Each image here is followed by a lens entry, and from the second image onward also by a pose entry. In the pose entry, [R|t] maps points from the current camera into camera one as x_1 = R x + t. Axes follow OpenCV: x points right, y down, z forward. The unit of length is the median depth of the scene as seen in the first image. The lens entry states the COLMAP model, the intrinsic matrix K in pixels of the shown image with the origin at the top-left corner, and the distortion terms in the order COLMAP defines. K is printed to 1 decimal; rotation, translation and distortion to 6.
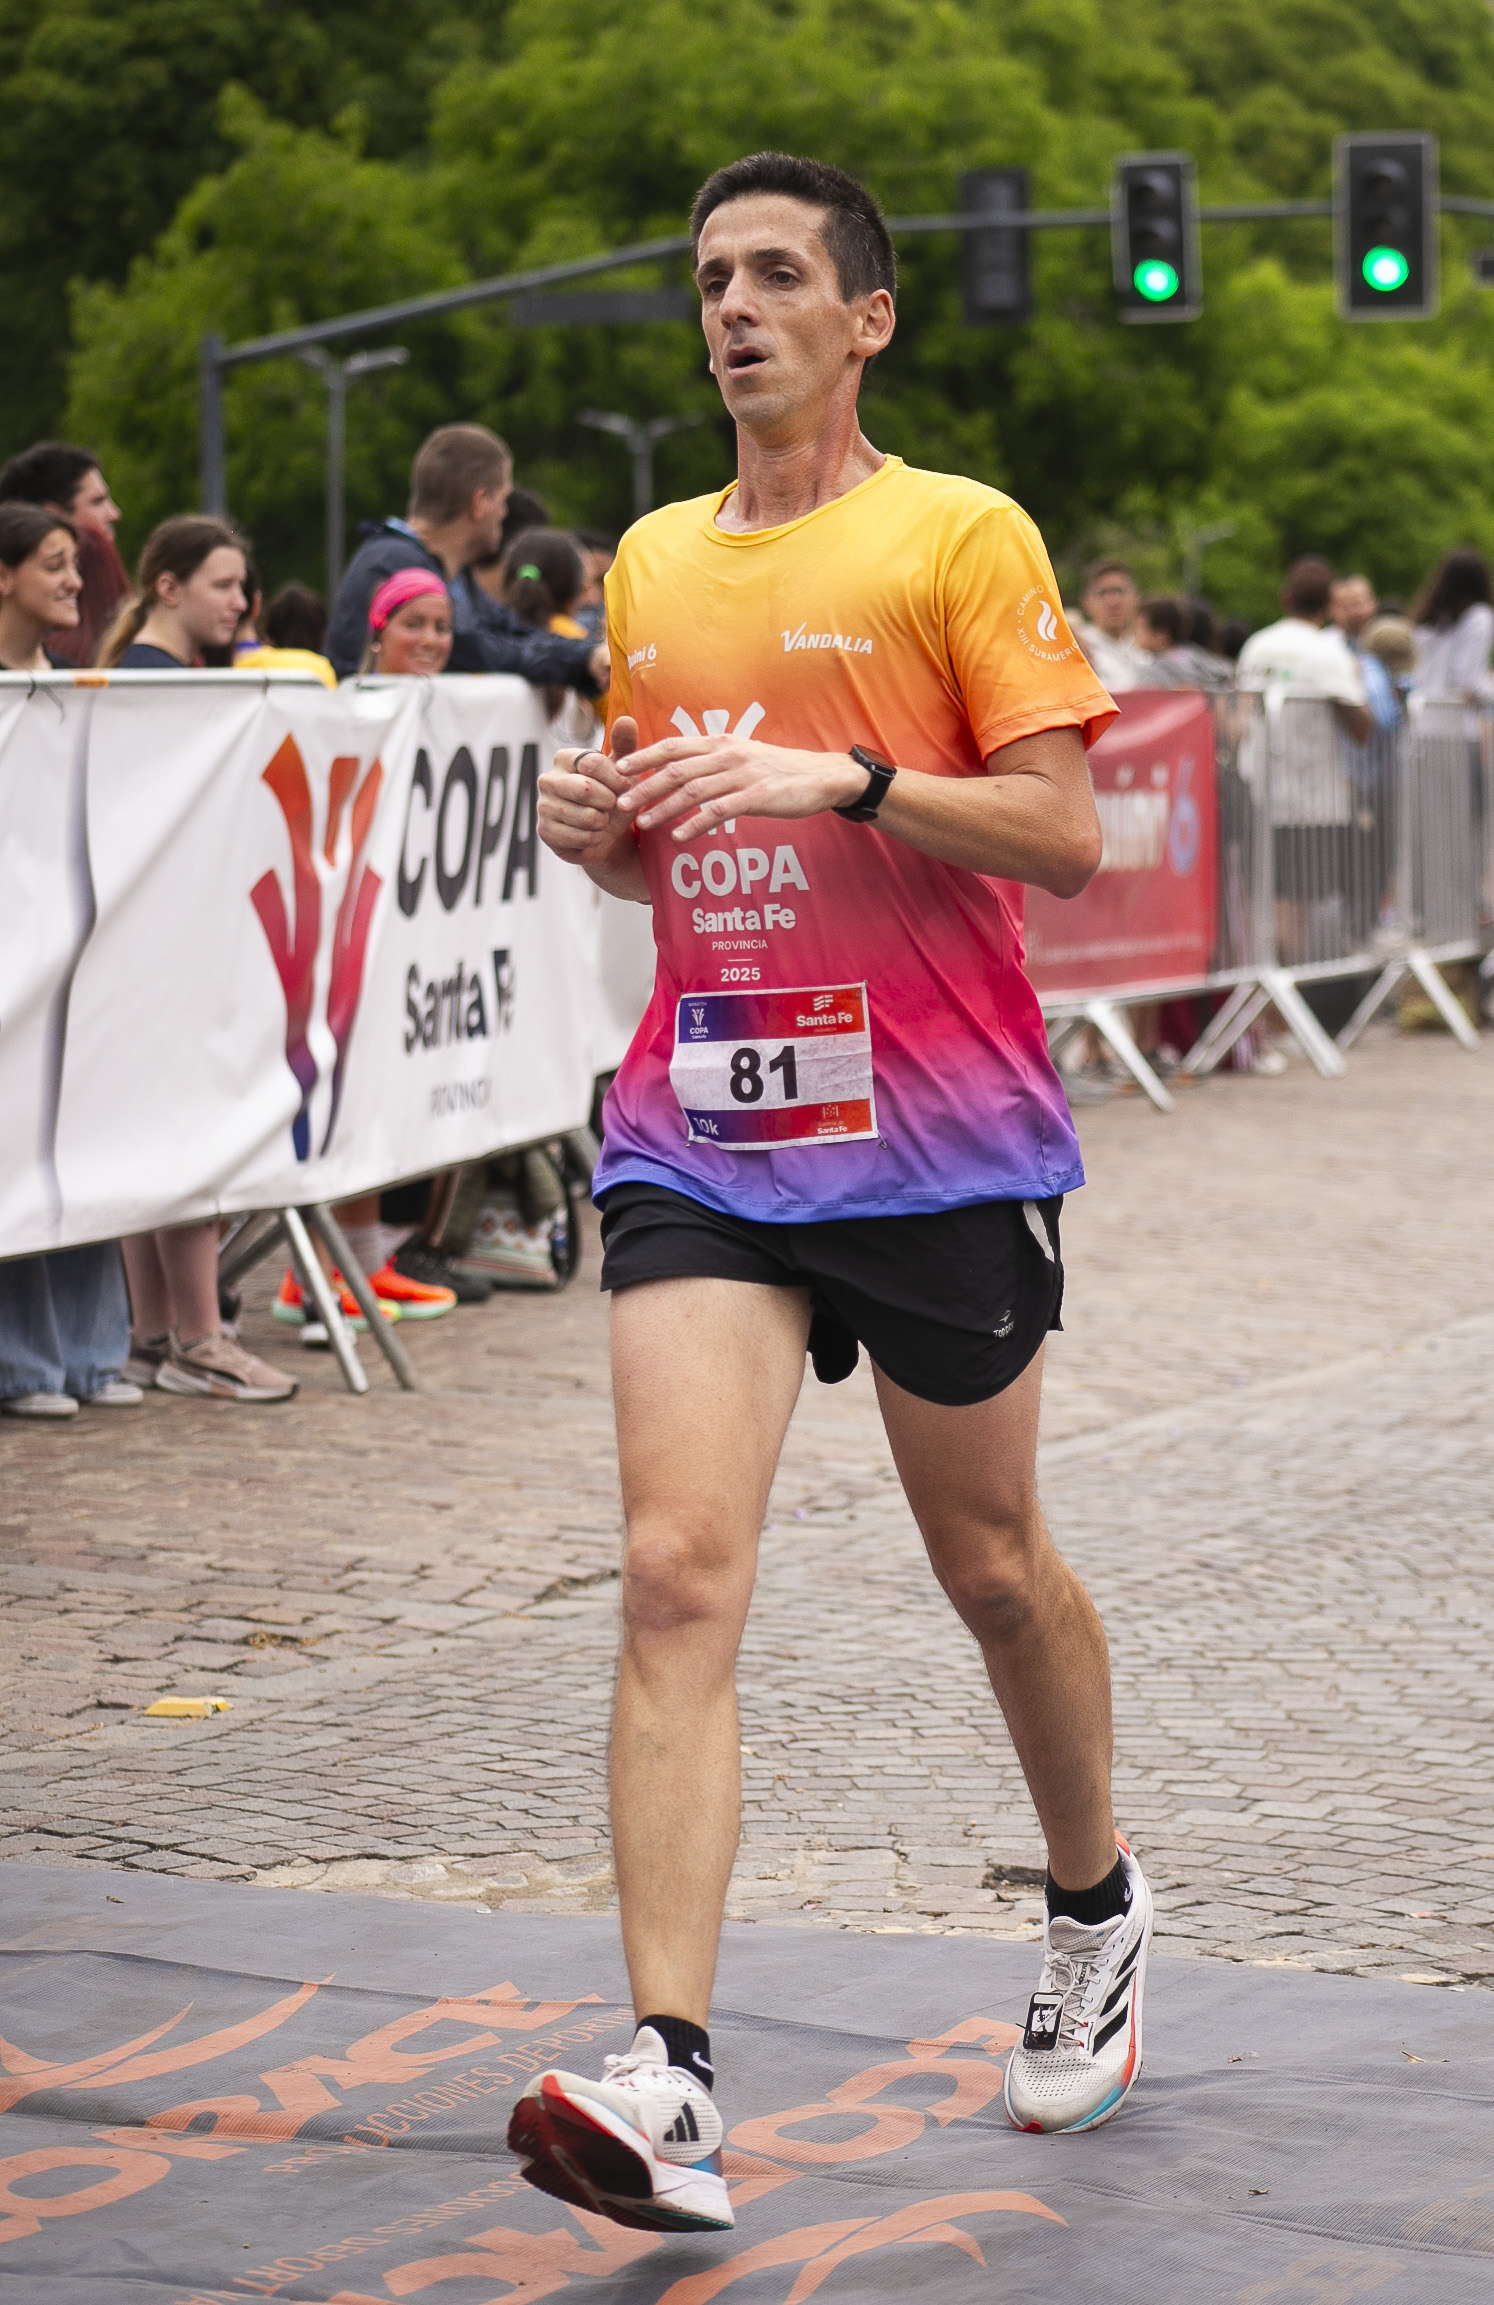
lens RADIAL K [[7120.5, 0, 835.7], [0, 7120.5, 1144.8], [0, 0, 1]] dist [0.265234, 1.556478]
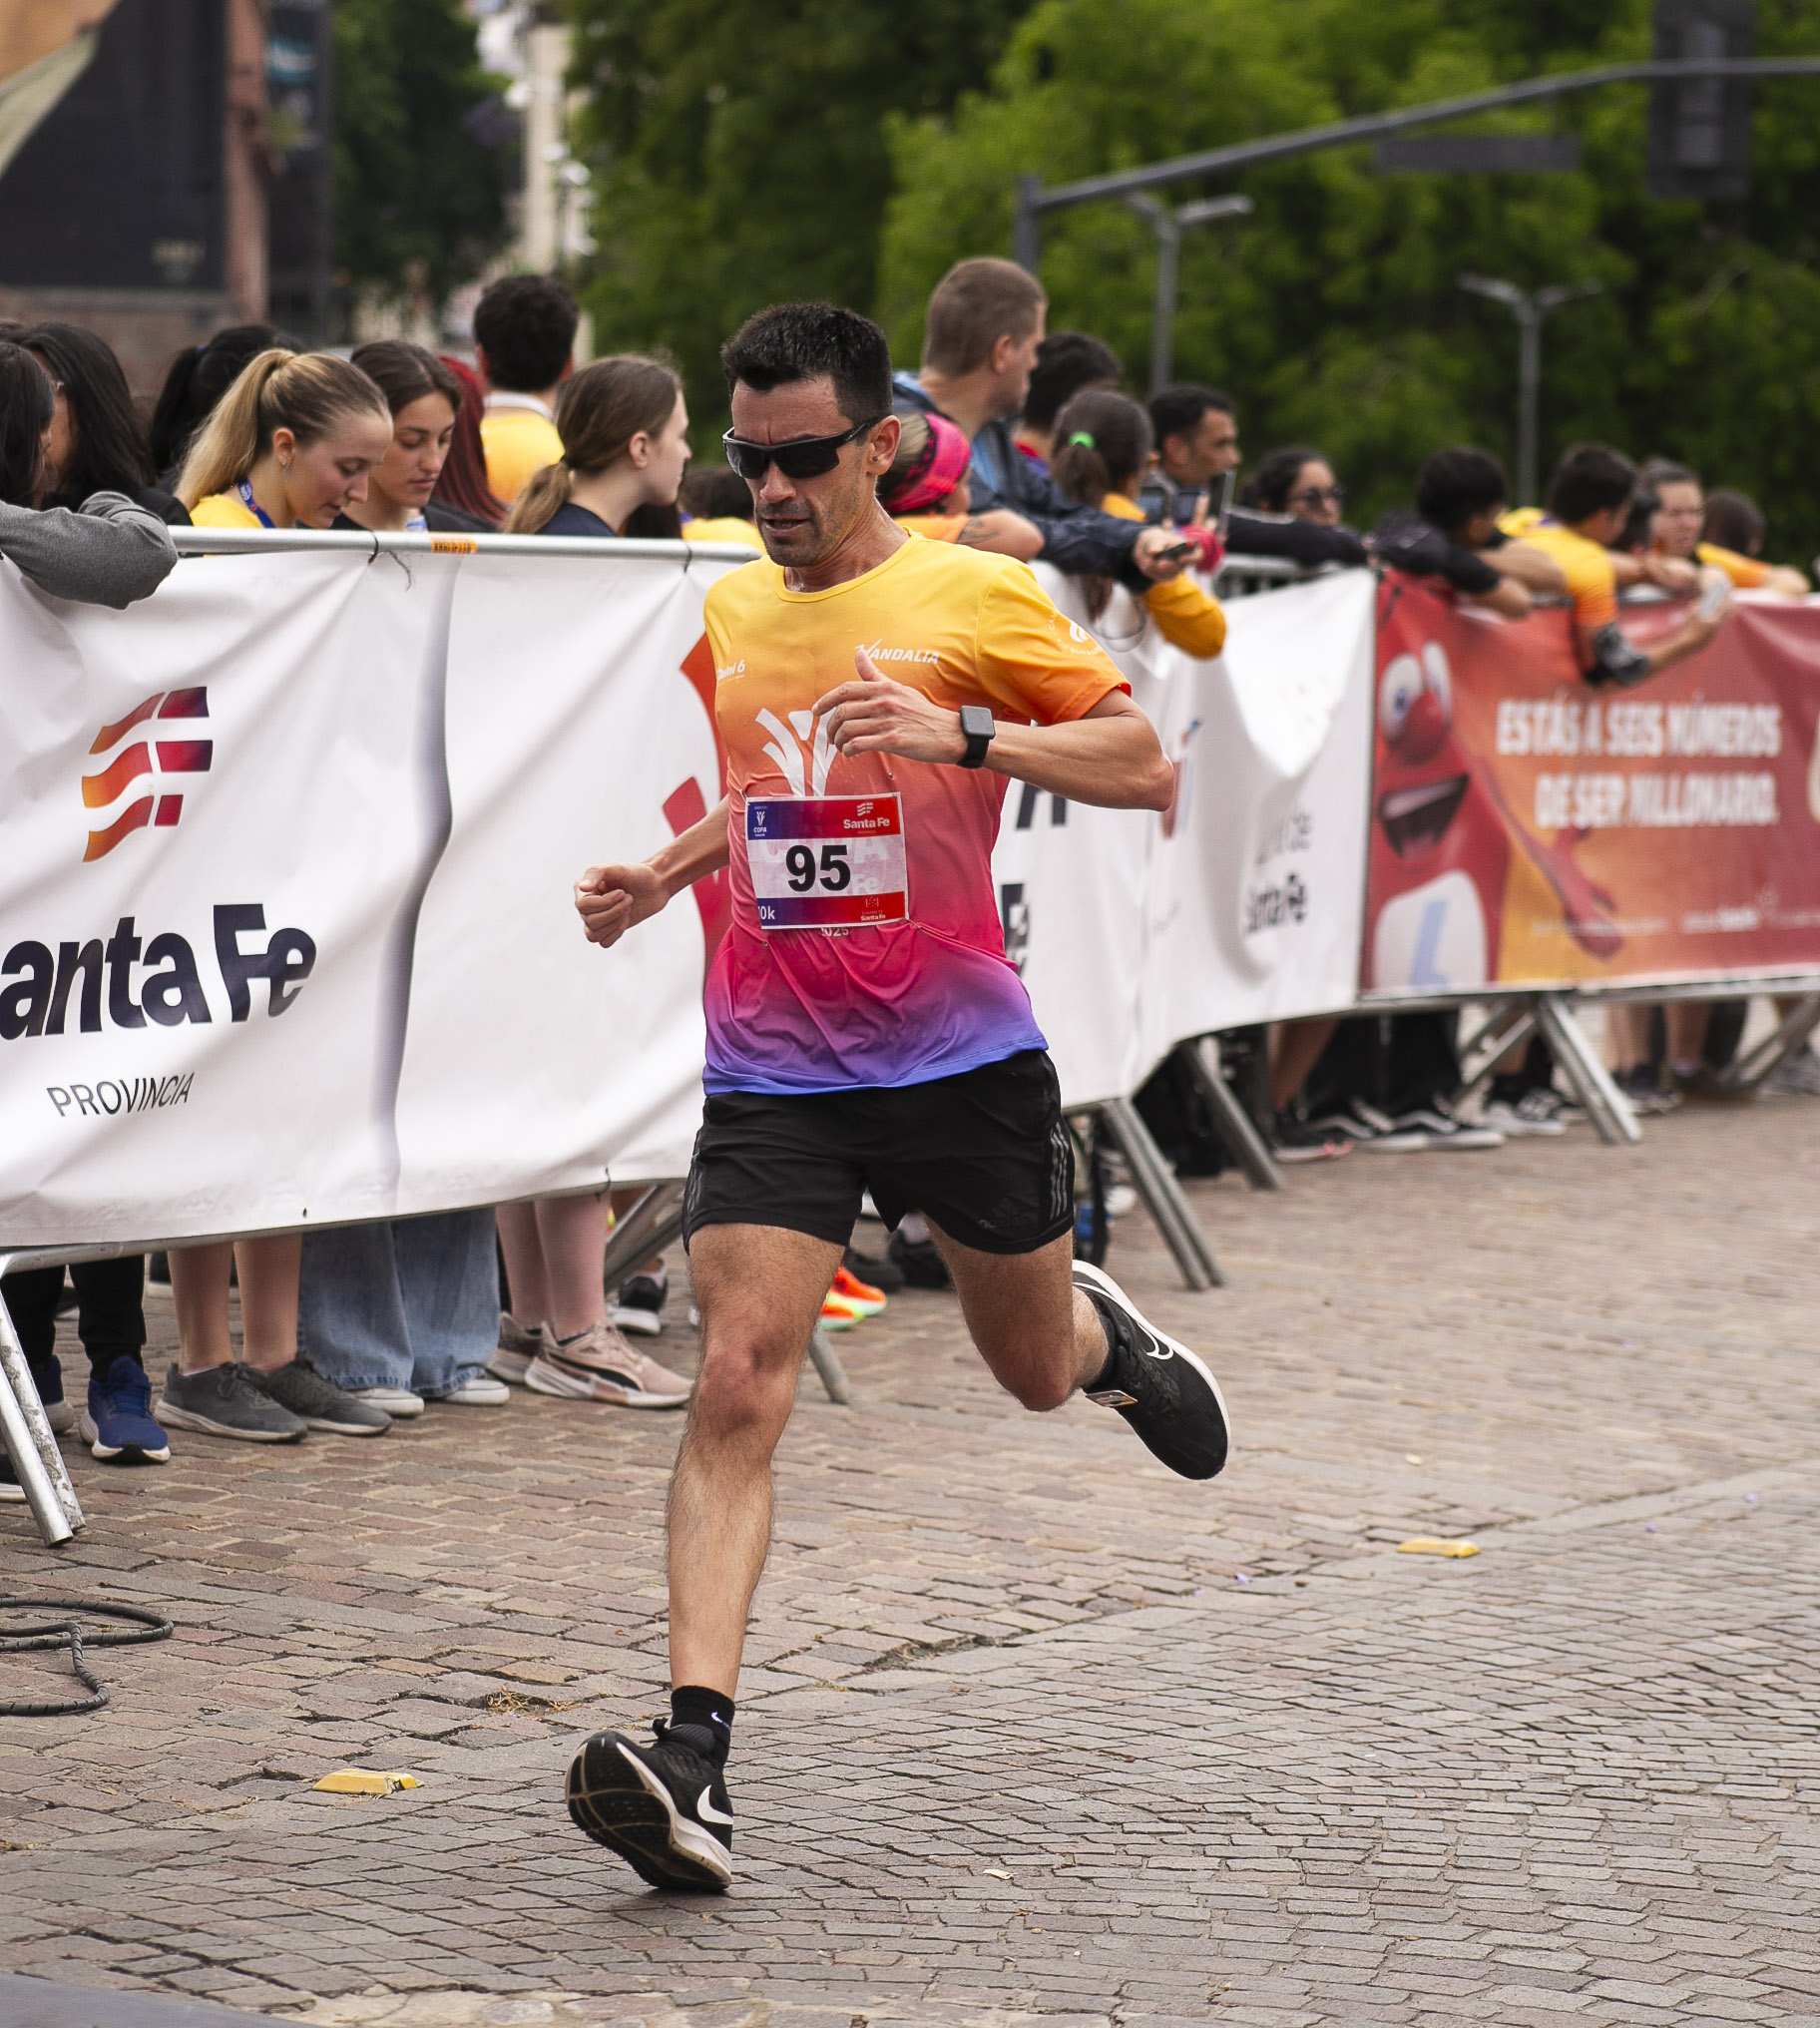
lens RADIAL K [[7976.7, 0, 910.0], [0, 7976.7, 1014.0], [0, 0, 1]] dist [0.414687, 1.588541]
pose [[0.991560, 0.040604, -0.123122, 0.069091], [-0.042034, 0.999075, -0.009038, -0.003528], [0.122642, 0.014137, 0.992350, 0.073823]]
